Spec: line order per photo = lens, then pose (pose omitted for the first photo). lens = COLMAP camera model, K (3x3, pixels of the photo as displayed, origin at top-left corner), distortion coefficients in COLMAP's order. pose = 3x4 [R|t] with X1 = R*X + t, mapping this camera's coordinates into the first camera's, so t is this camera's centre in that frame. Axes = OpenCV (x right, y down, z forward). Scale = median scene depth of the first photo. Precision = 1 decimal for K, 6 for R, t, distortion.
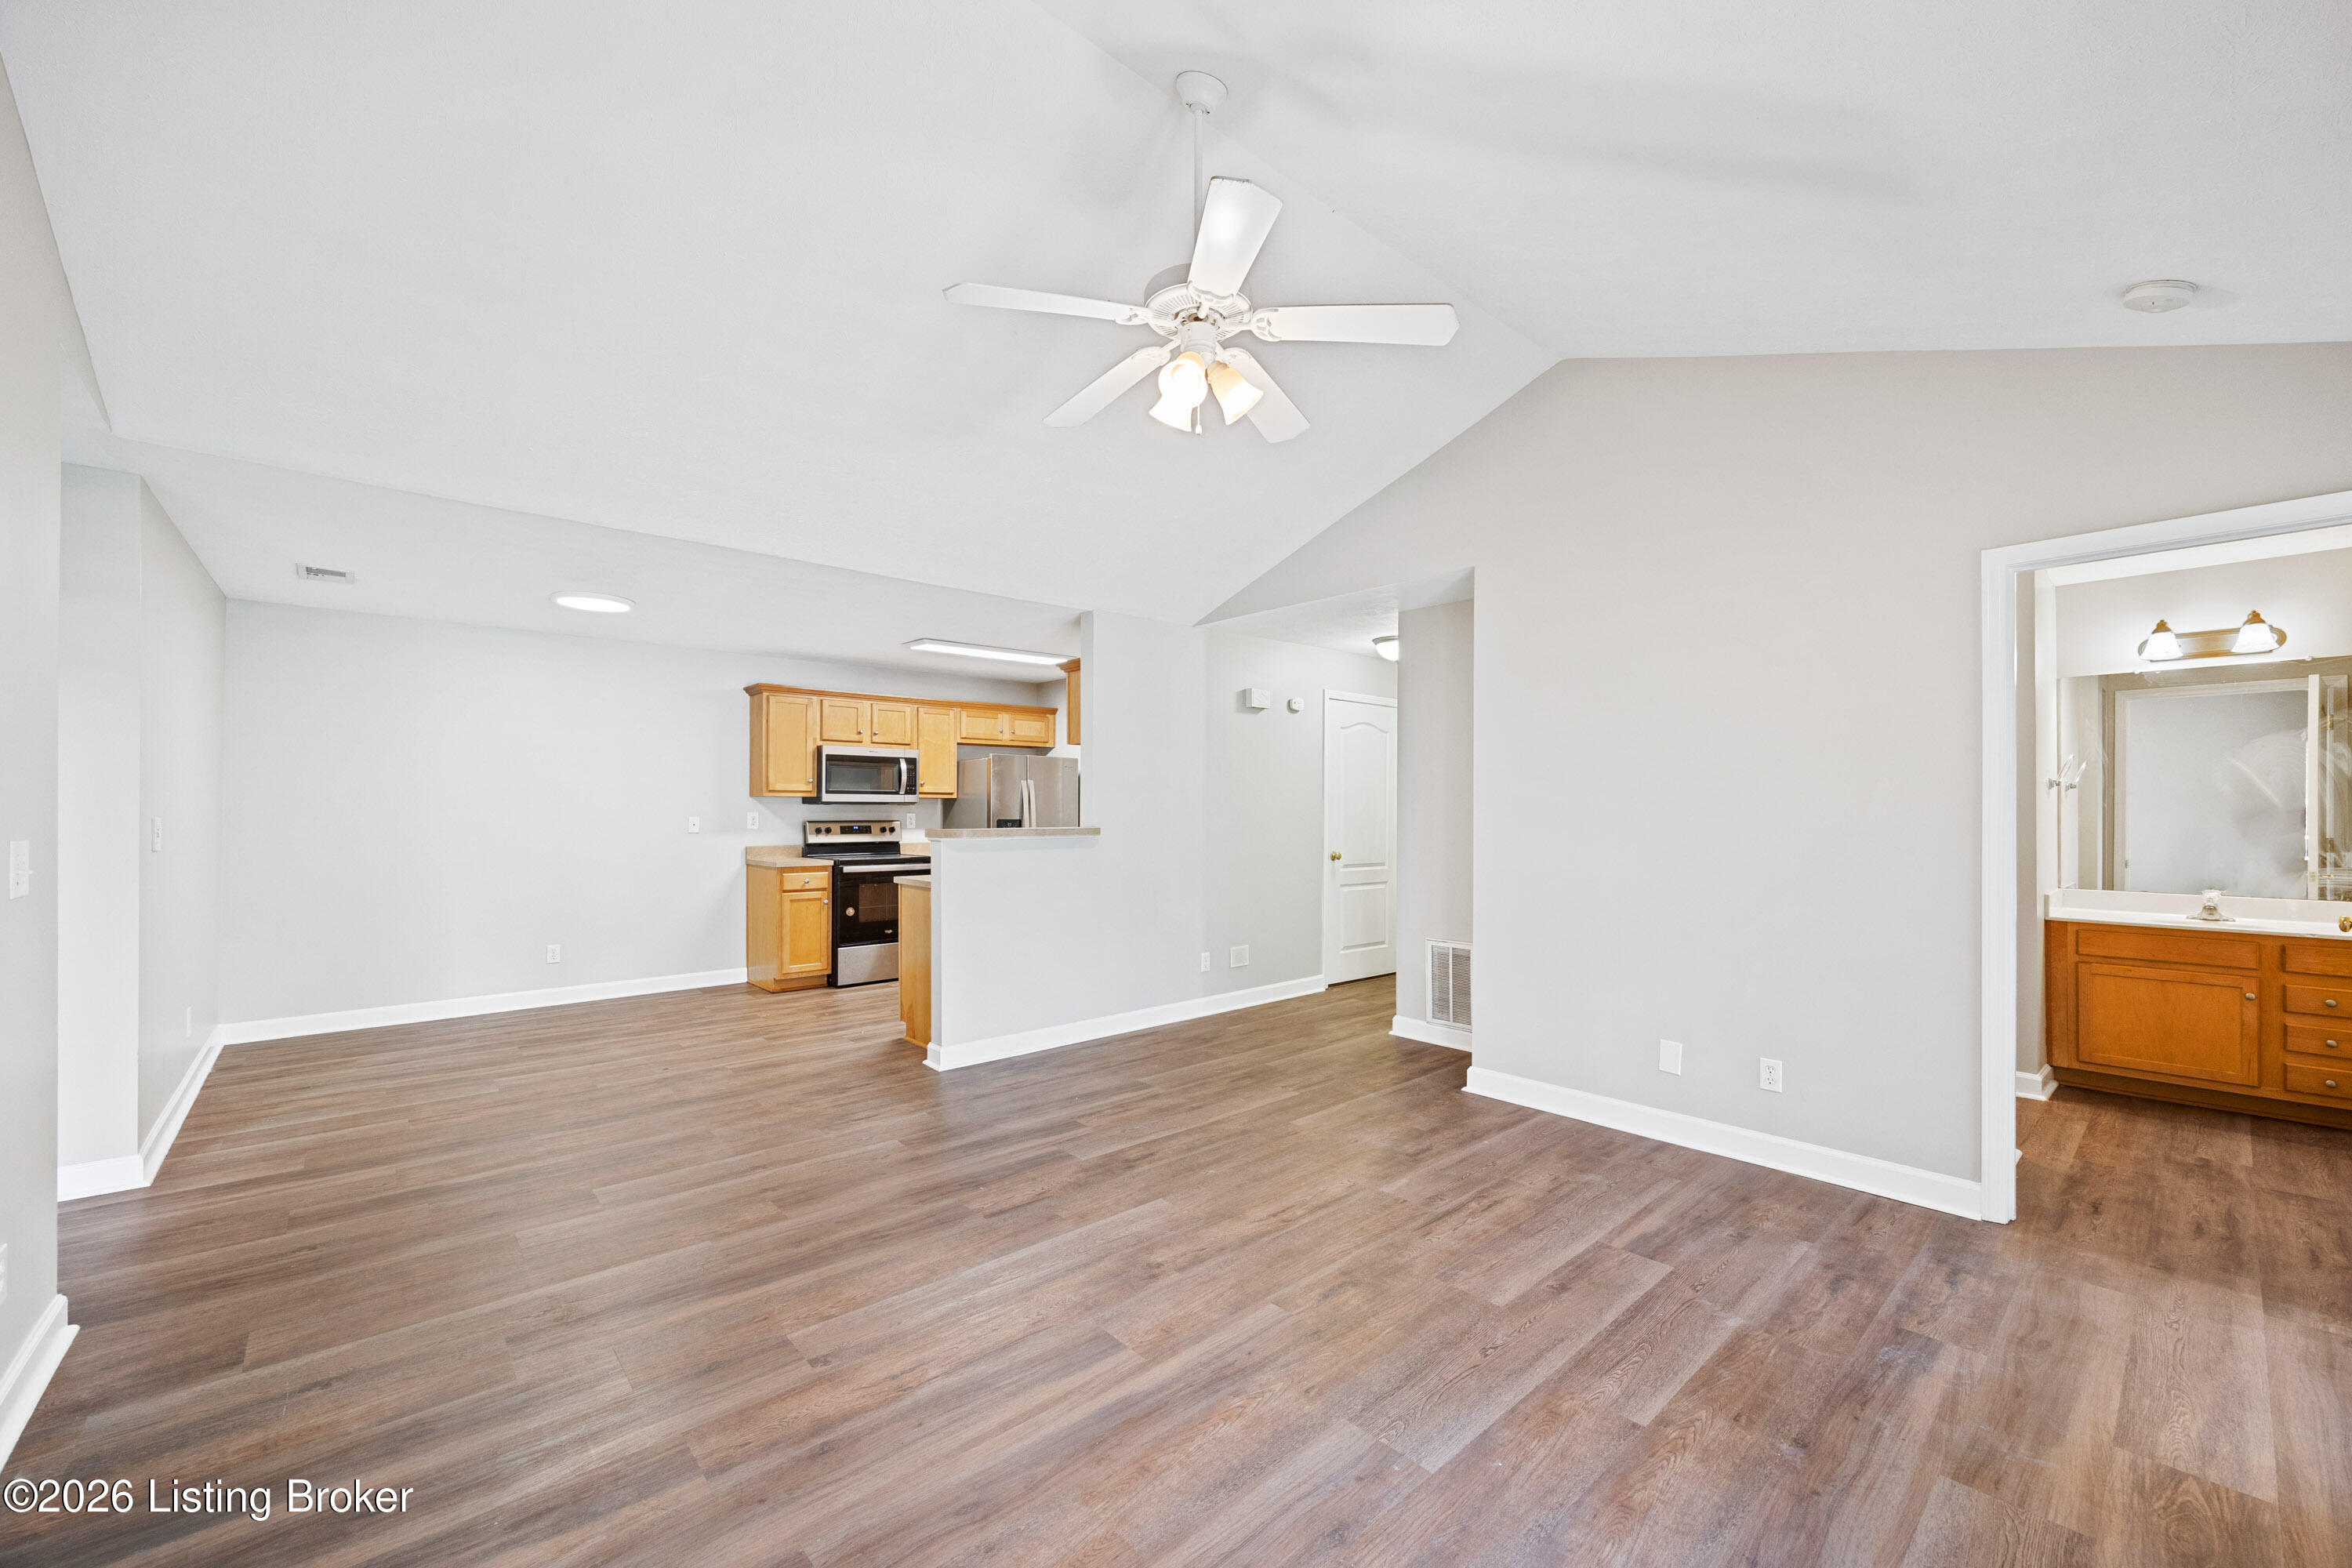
lens RADIAL K [[912.8, 0, 1112.3], [0, 912.8, 815.7], [0, 0, 1]] dist [0.000127, -0.000123]
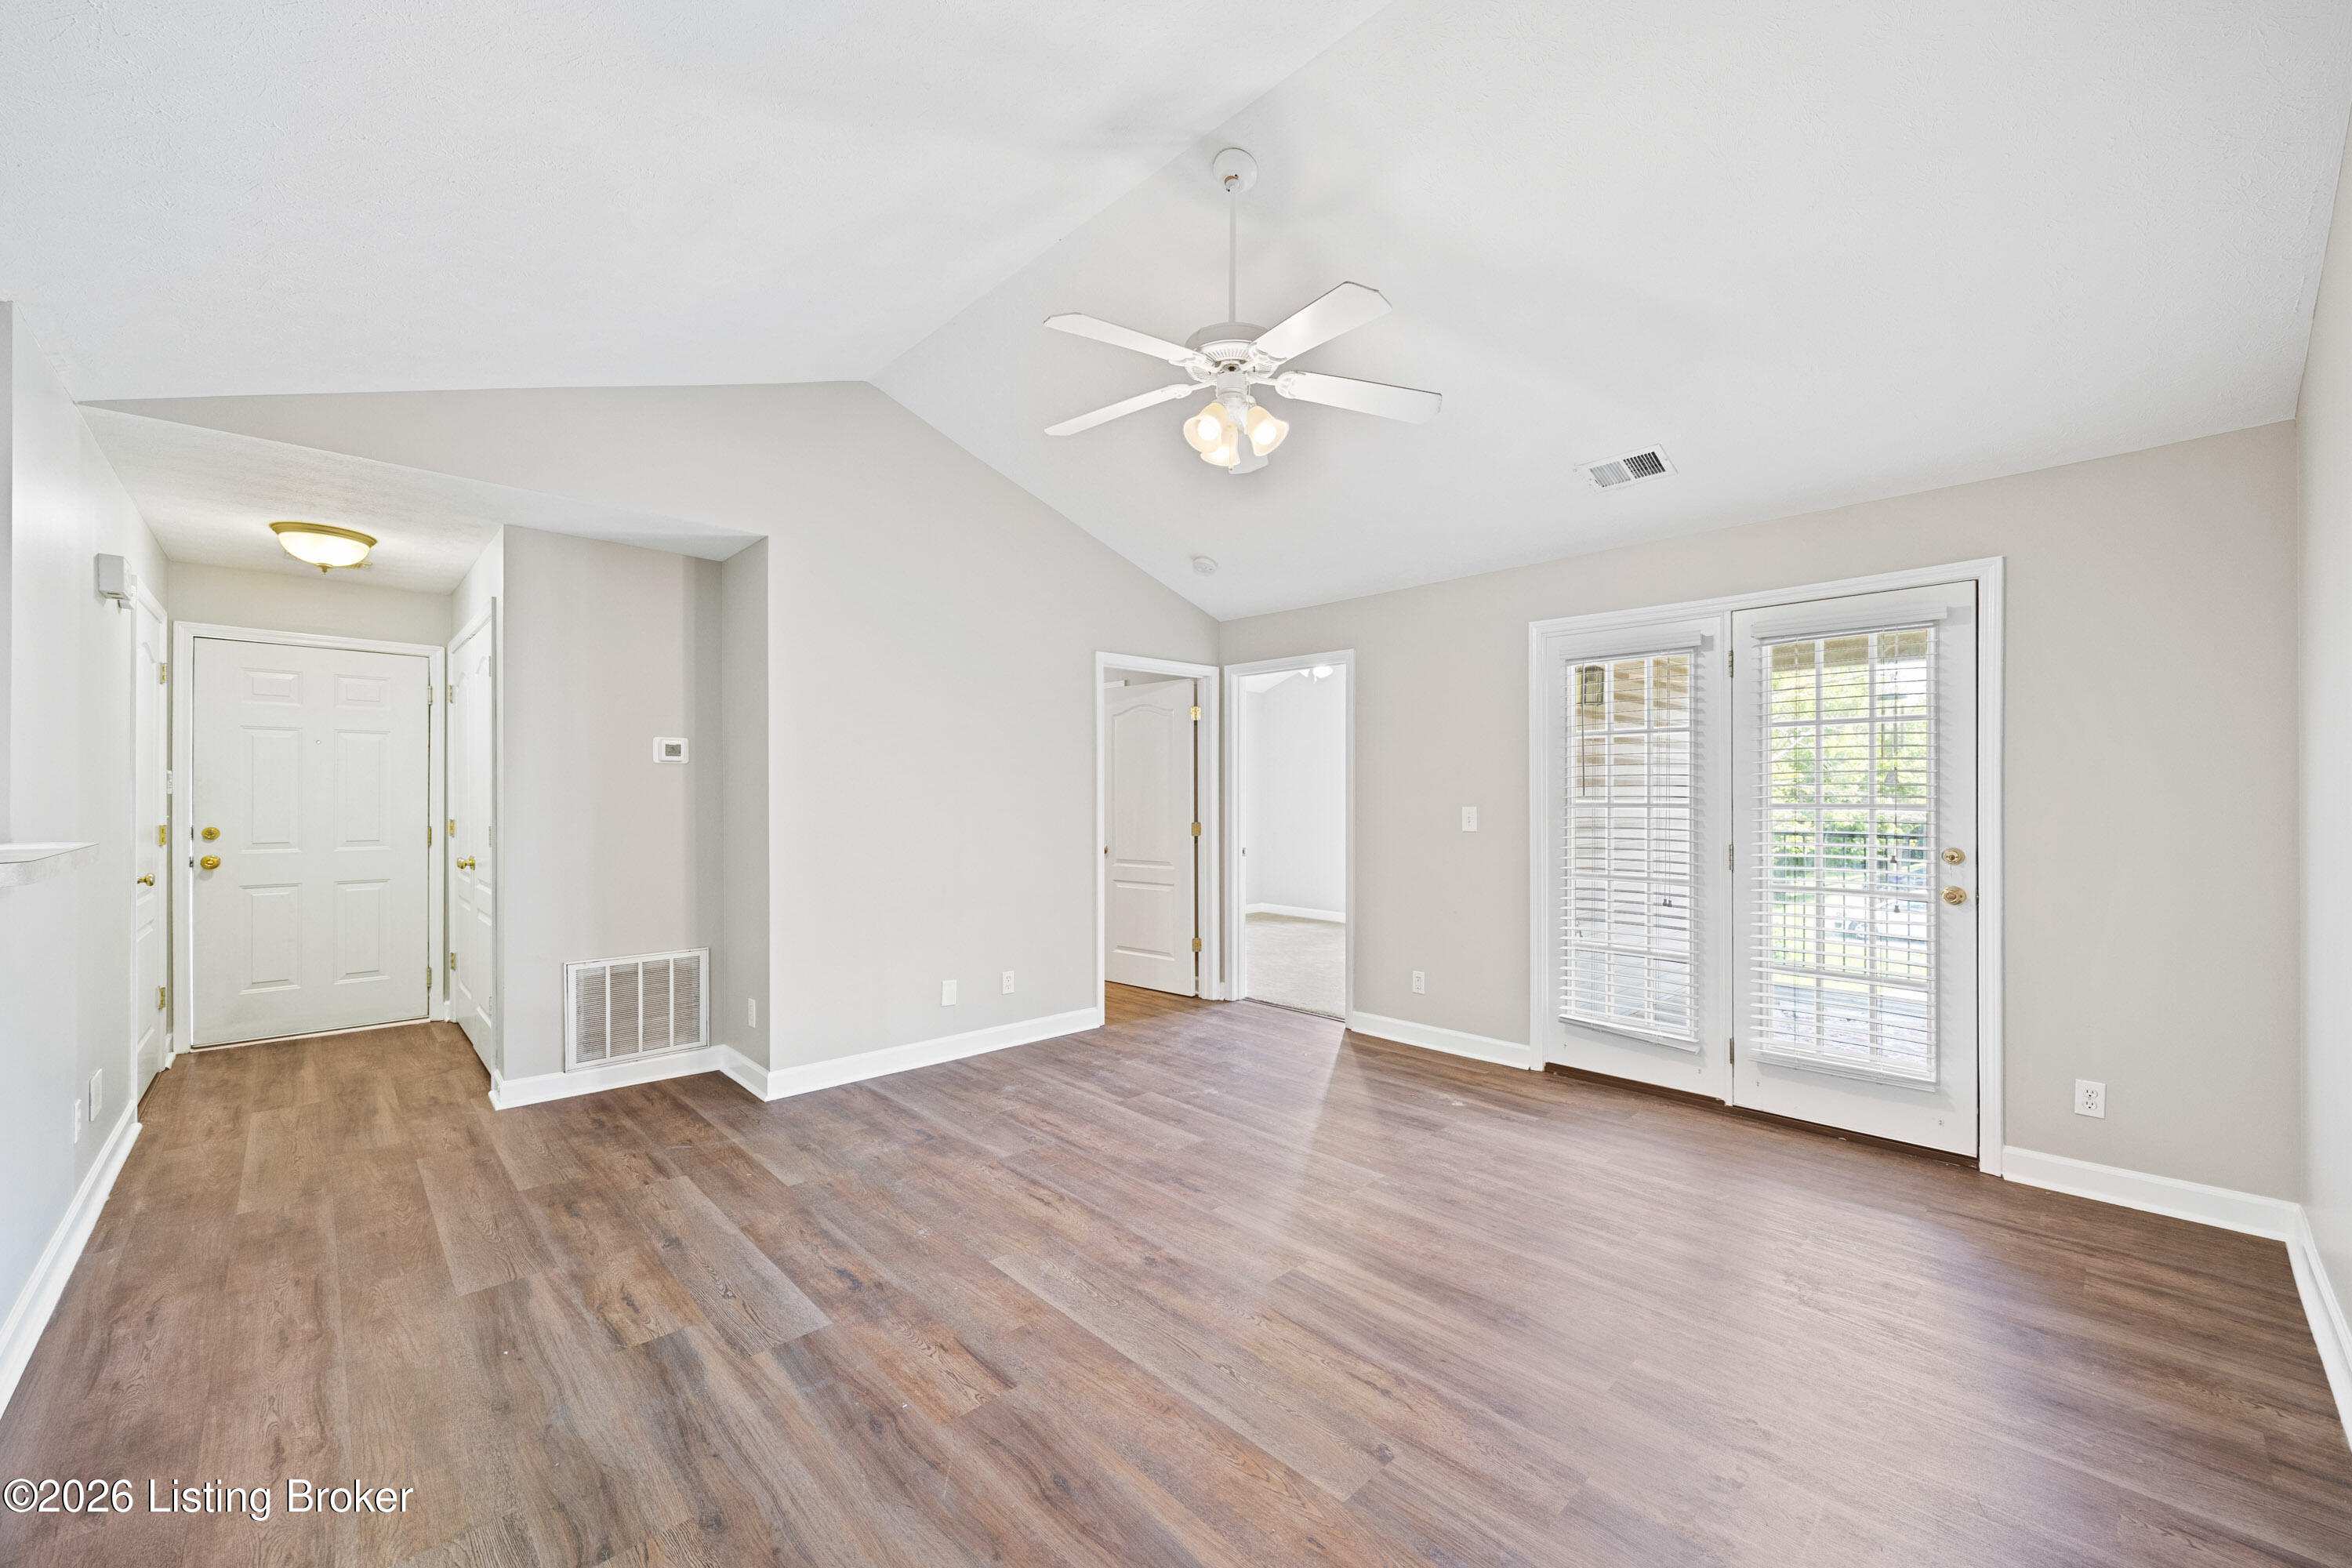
lens RADIAL K [[938.6, 0, 1224.9], [0, 938.6, 797.9], [0, 0, 1]] dist [0.000612, 0.000237]
pose [[-0.096736, -0.005824, 0.995293, -0.566315], [0.006352, 0.999959, 0.006469, -0.007278], [-0.995290, 0.006948, -0.096695, 0.594565]]
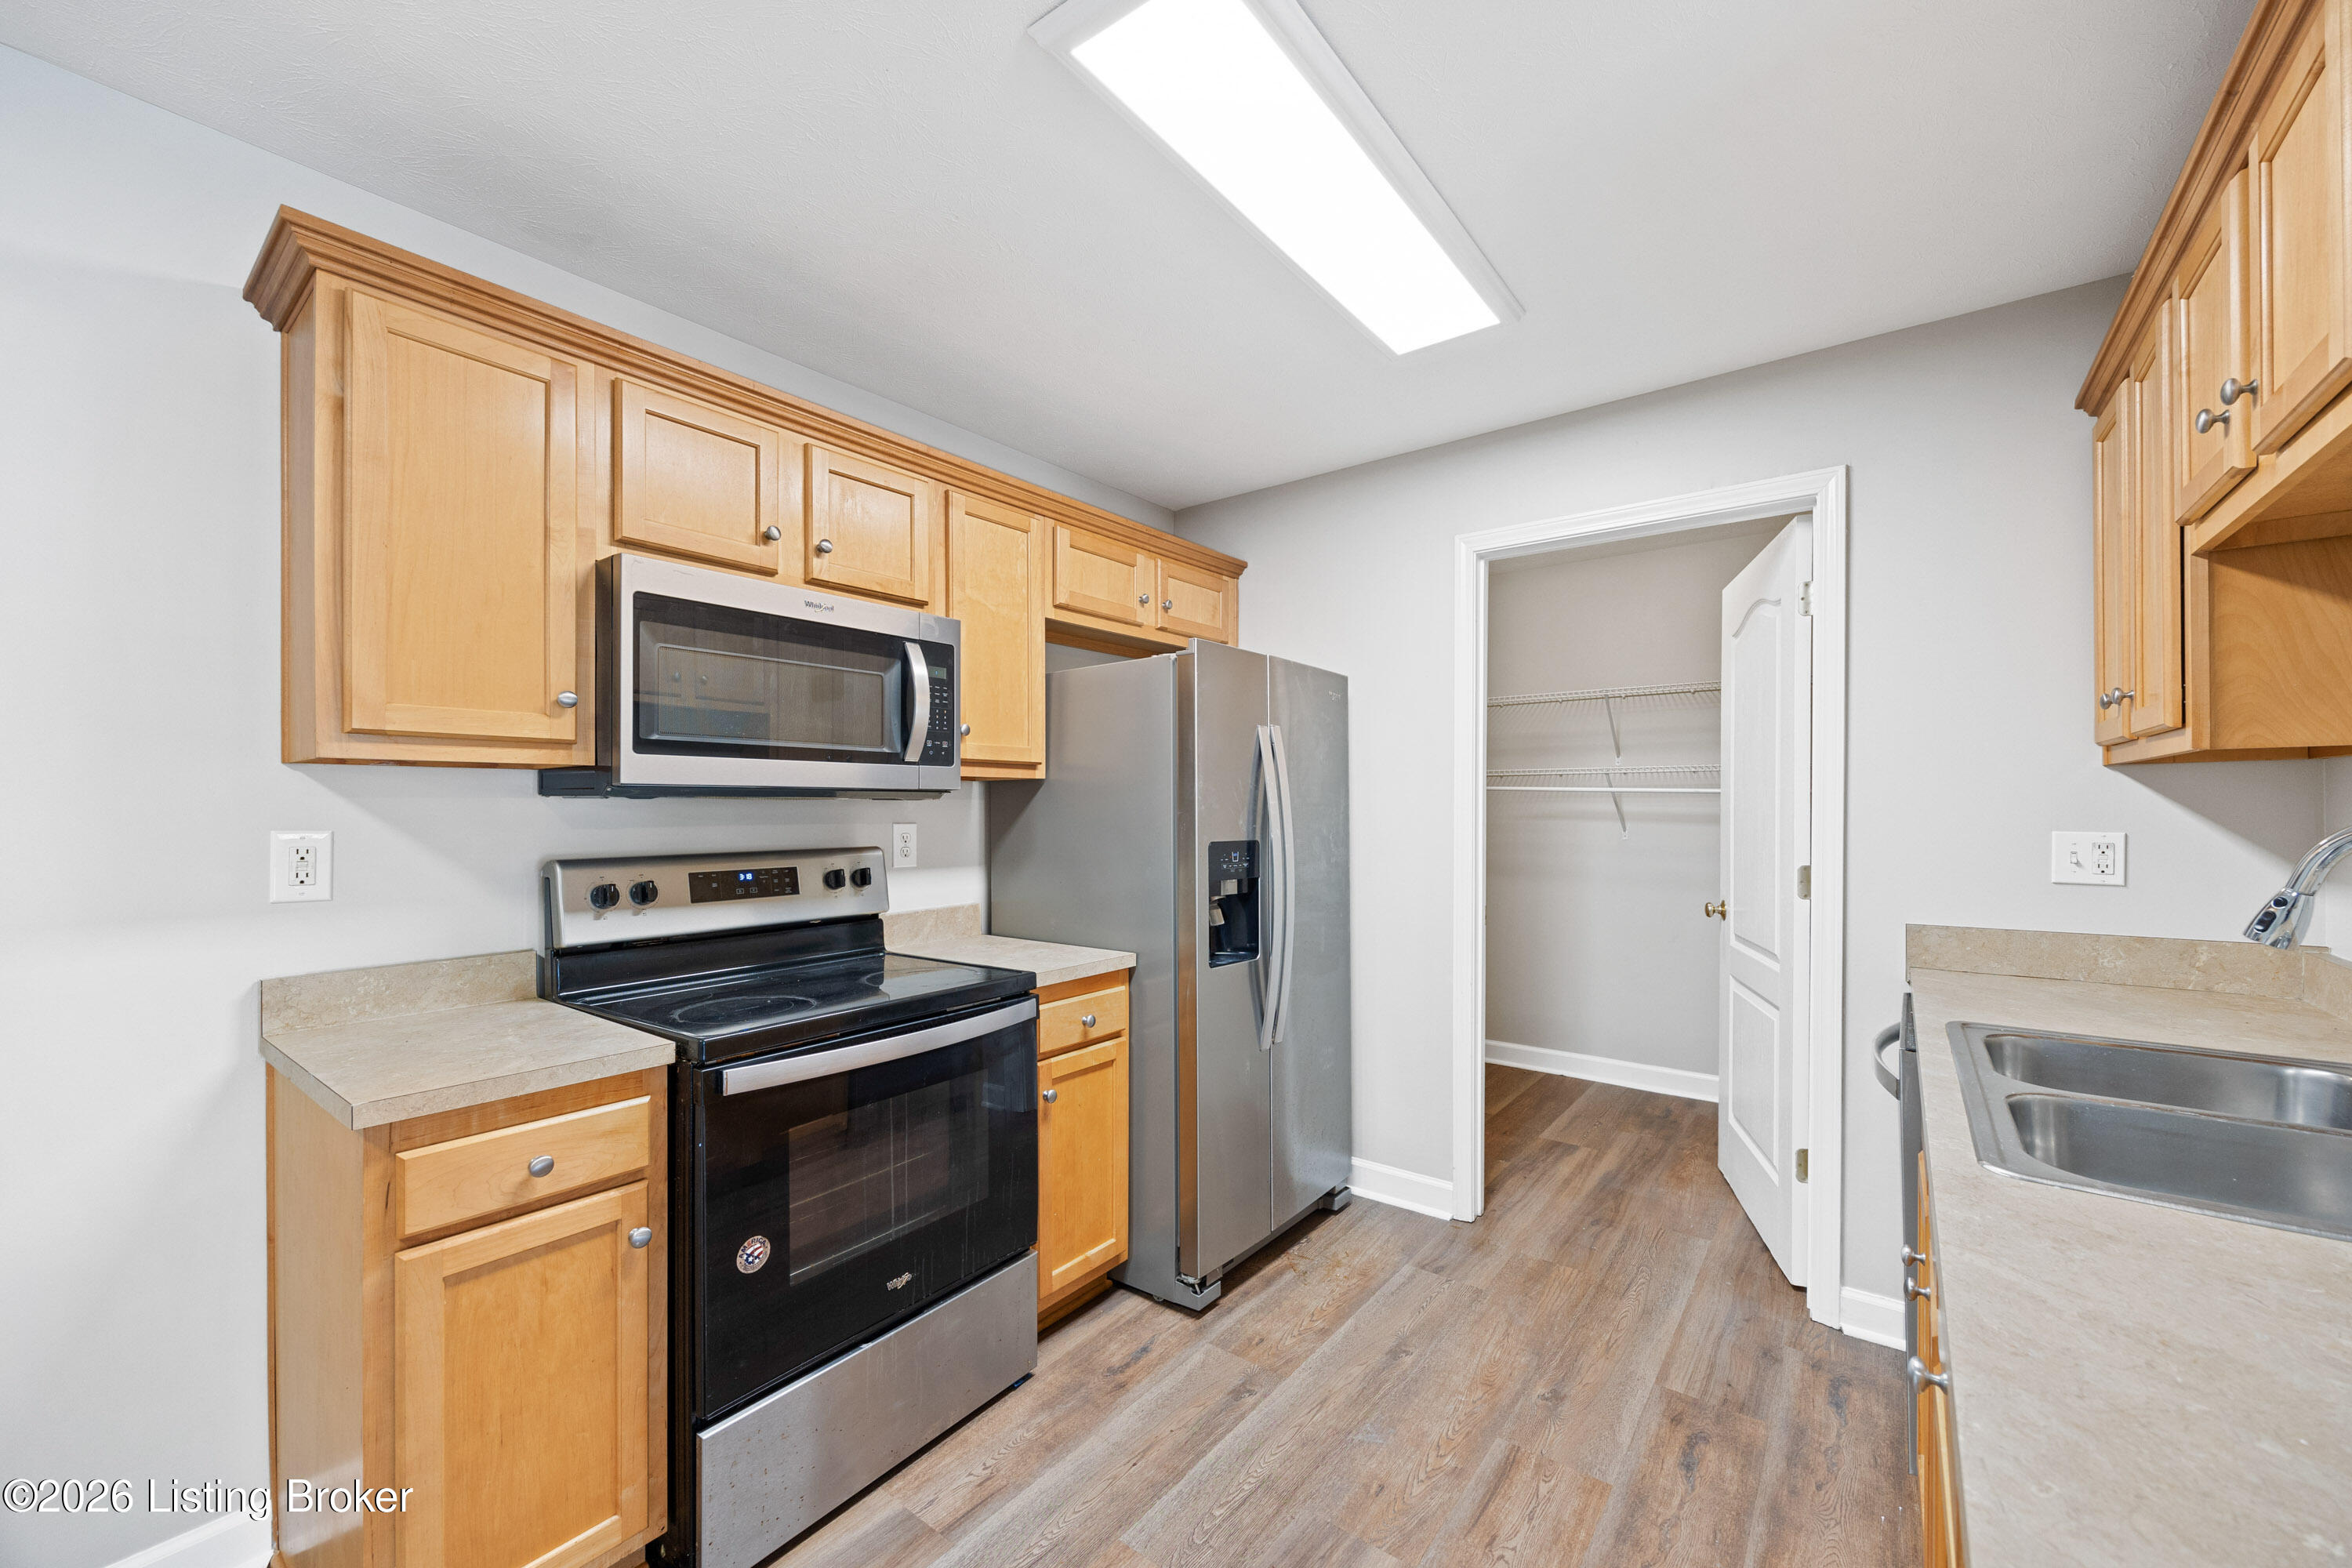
lens RADIAL K [[923.9, 0, 1158.3], [0, 923.9, 812.1], [0, 0, 1]] dist [-0.002506, -0.000048]
pose [[0.974687, -0.007706, 0.223442, -0.361721], [0.008161, 0.999966, -0.001112, -0.010301], [-0.223426, 0.002908, 0.974716, 1.131028]]
